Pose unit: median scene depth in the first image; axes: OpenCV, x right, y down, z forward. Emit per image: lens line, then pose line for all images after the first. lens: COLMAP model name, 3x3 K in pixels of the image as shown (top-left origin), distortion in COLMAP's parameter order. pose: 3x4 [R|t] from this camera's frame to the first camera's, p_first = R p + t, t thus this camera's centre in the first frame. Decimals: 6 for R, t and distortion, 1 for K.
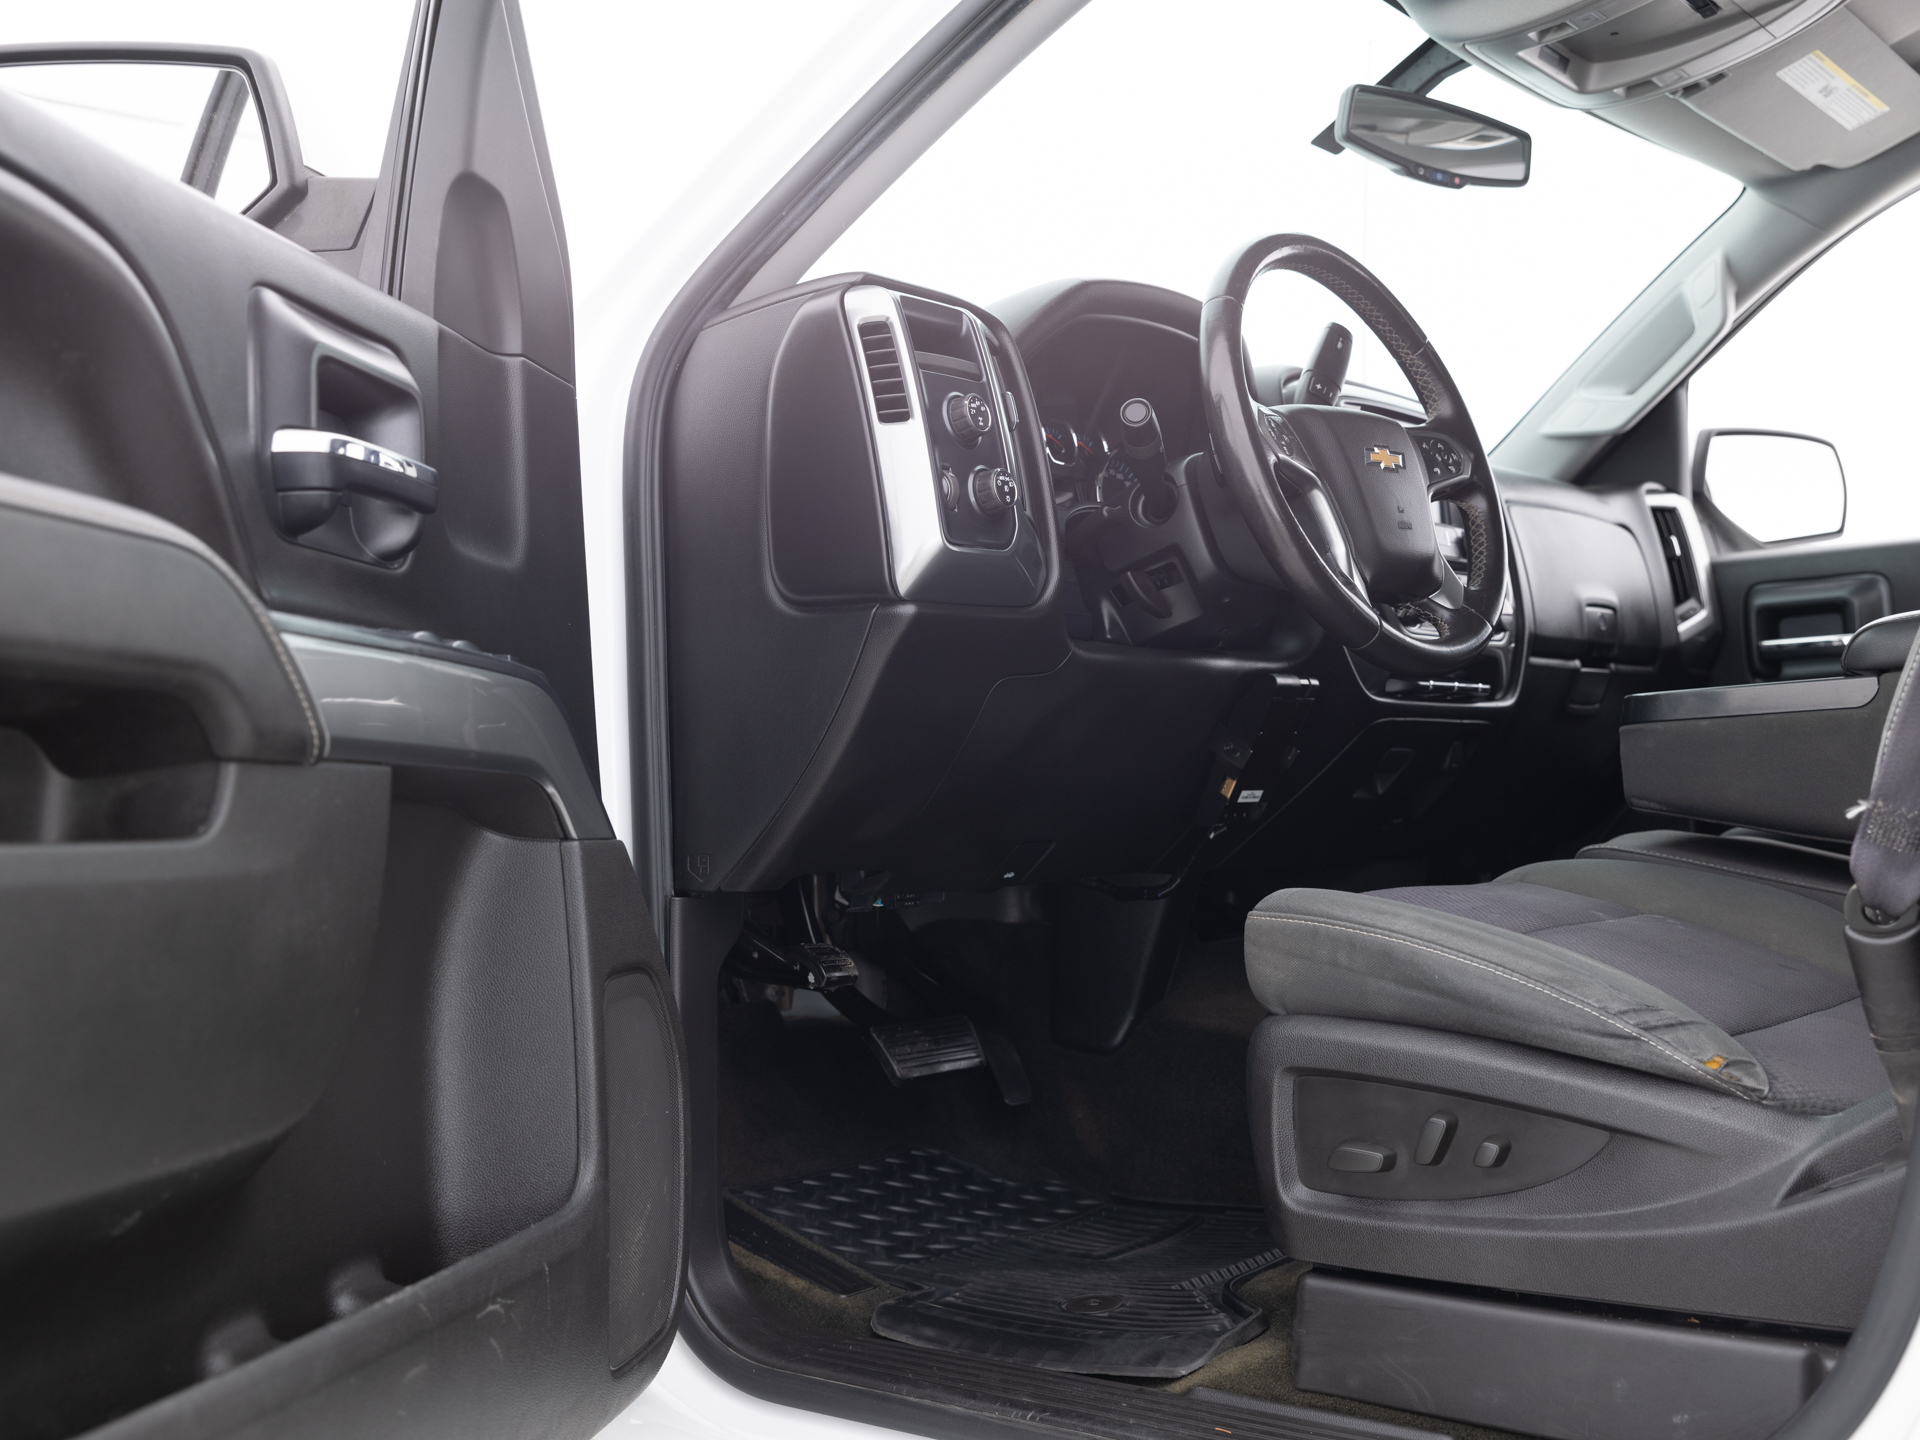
lens RADIAL K [[1991.8, 0, 960.0], [0, 1991.8, 720.0], [0, 0, 1]] dist [0.109653, 0.000766]
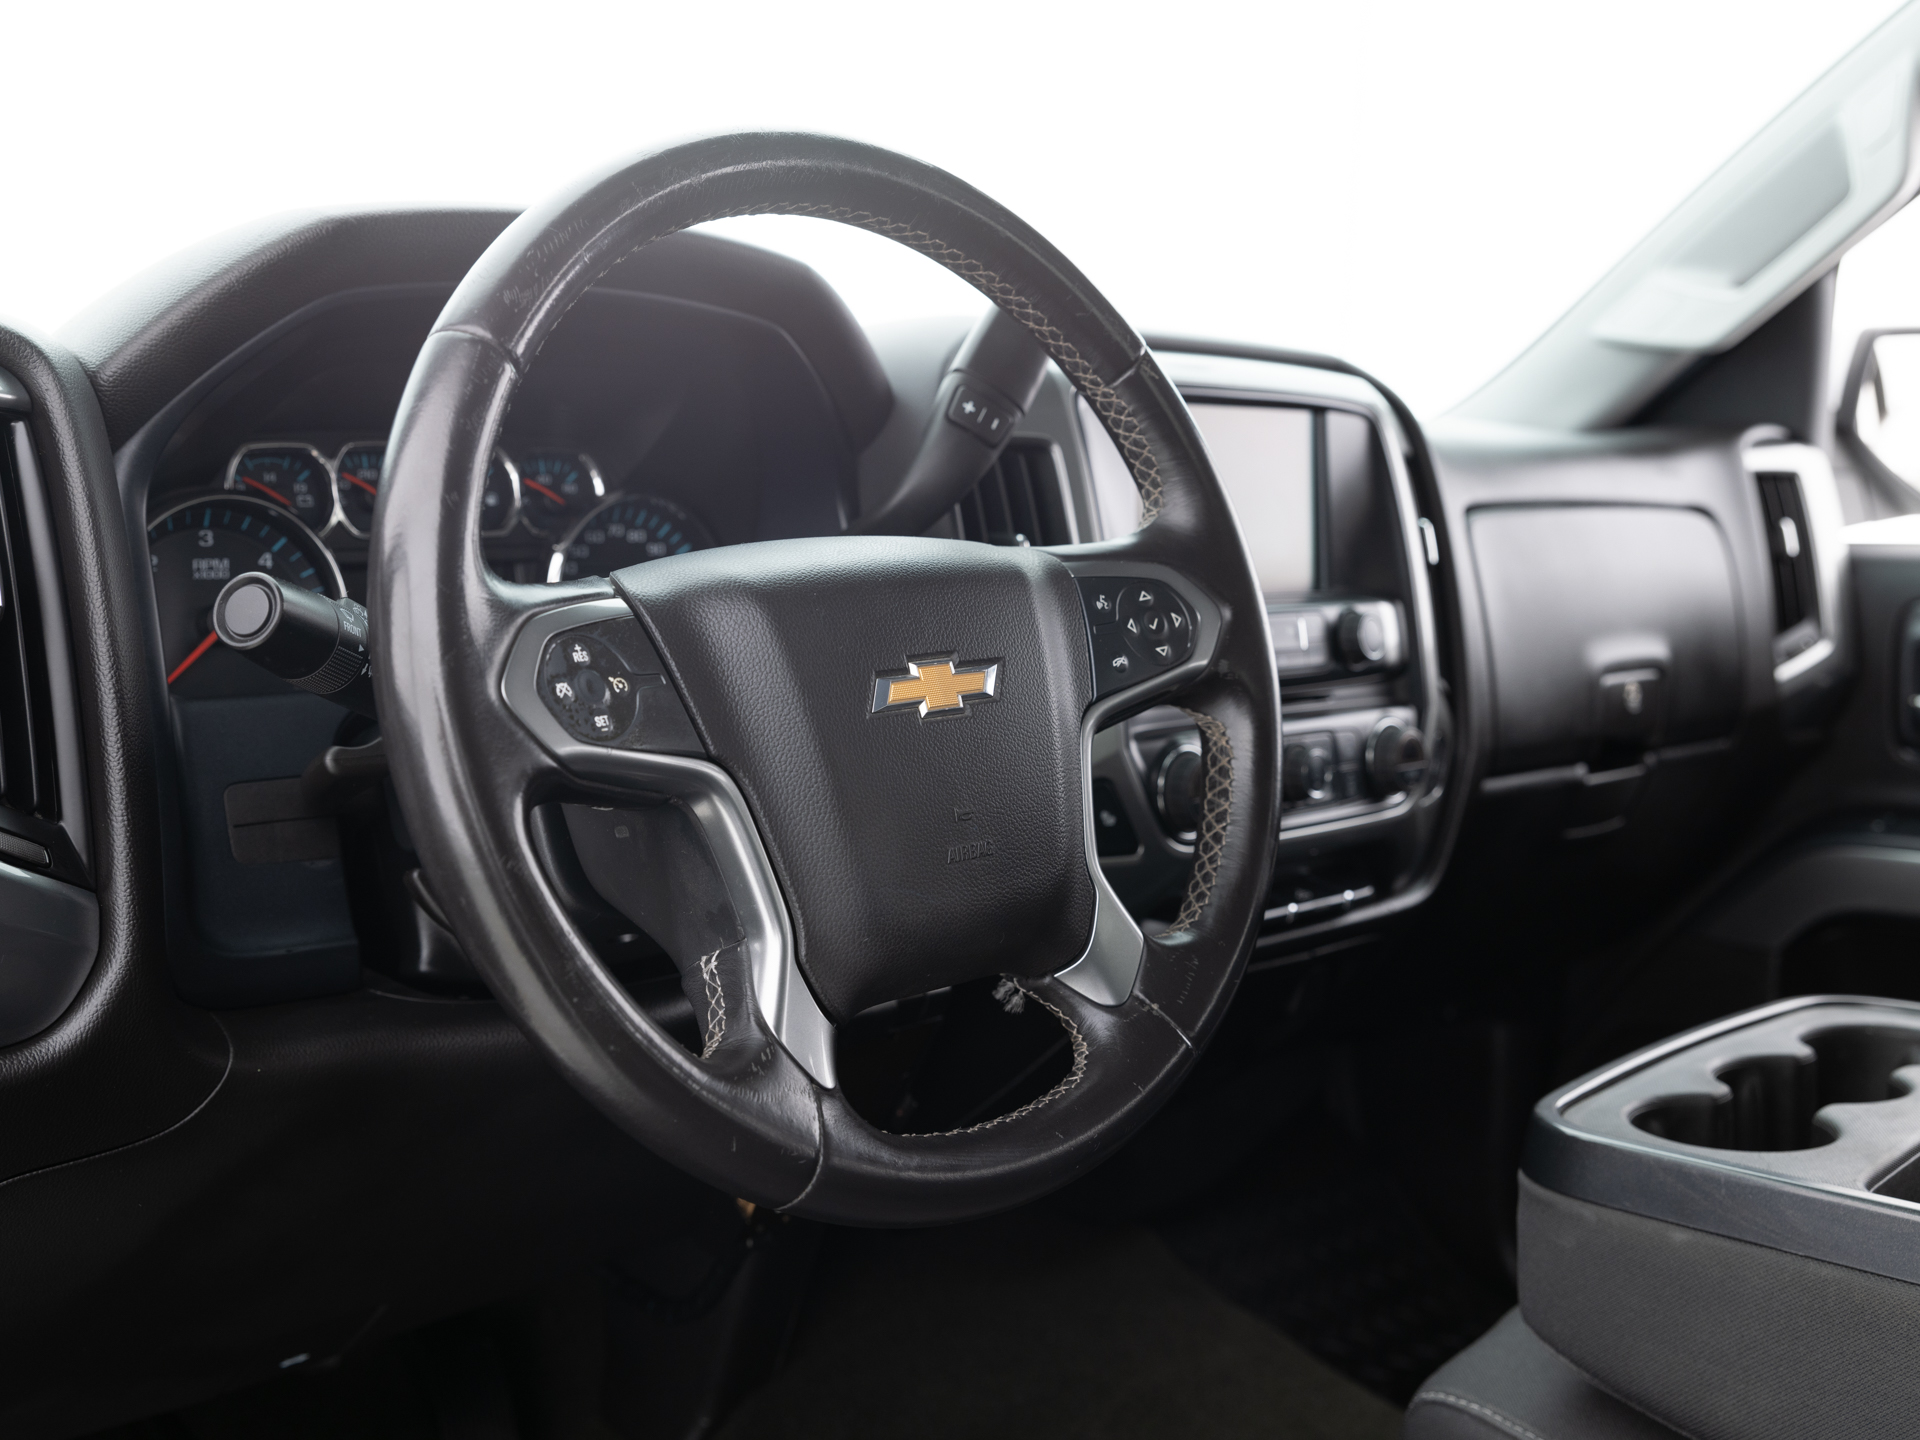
lens RADIAL K [[1991.8, 0, 960.0], [0, 1991.8, 720.0], [0, 0, 1]] dist [0.109653, 0.000766]
pose [[0.995606, 0.050409, -0.078920, 0.153541], [-0.038386, 0.988383, 0.147058, -0.113928], [0.085416, -0.143382, 0.985975, 0.356492]]
